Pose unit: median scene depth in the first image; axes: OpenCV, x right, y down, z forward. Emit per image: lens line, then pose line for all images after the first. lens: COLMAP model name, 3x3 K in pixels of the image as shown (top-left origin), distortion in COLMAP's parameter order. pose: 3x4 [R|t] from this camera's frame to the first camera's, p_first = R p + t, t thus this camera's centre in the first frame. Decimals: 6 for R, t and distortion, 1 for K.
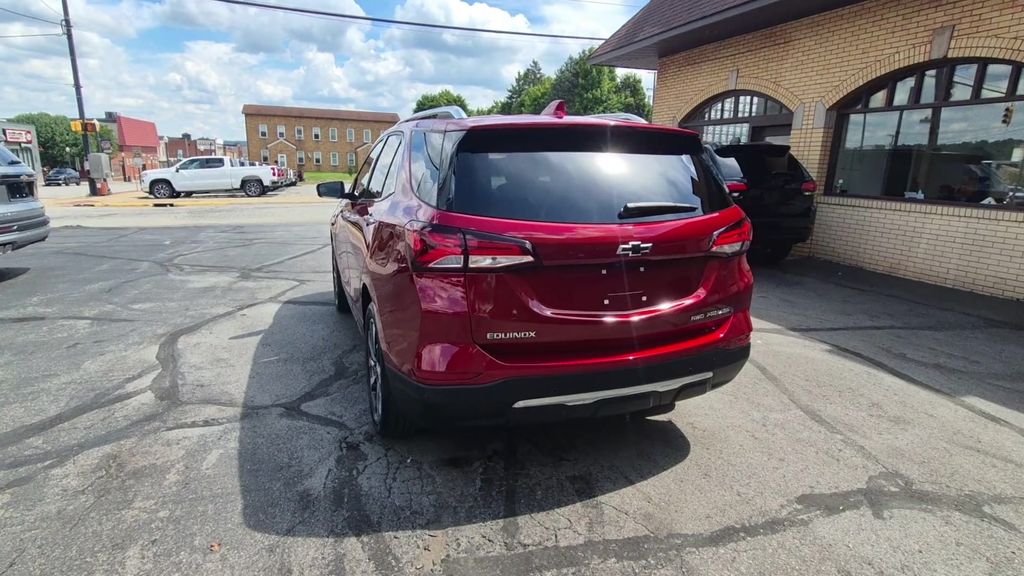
lens RADIAL K [[554.7, 0, 507.1], [0, 554.7, 296.7], [0, 0, 1]] dist [0.006762, -0.001965]
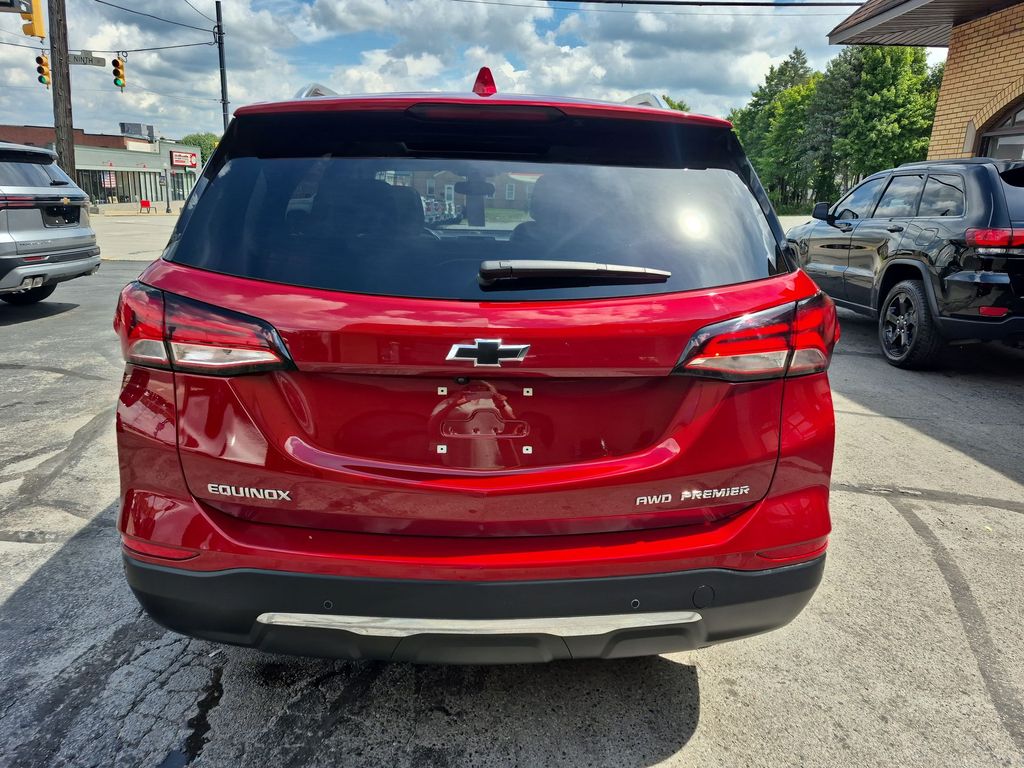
lens RADIAL K [[712.4, 0, 497.7], [0, 712.4, 388.6], [0, 0, 1]] dist [0.058396, -0.047110]
pose [[0.945855, 0.096654, -0.309865, 0.127982], [-0.088548, 0.995262, 0.040156, -0.023437], [0.312278, -0.010543, 0.949932, 0.117191]]
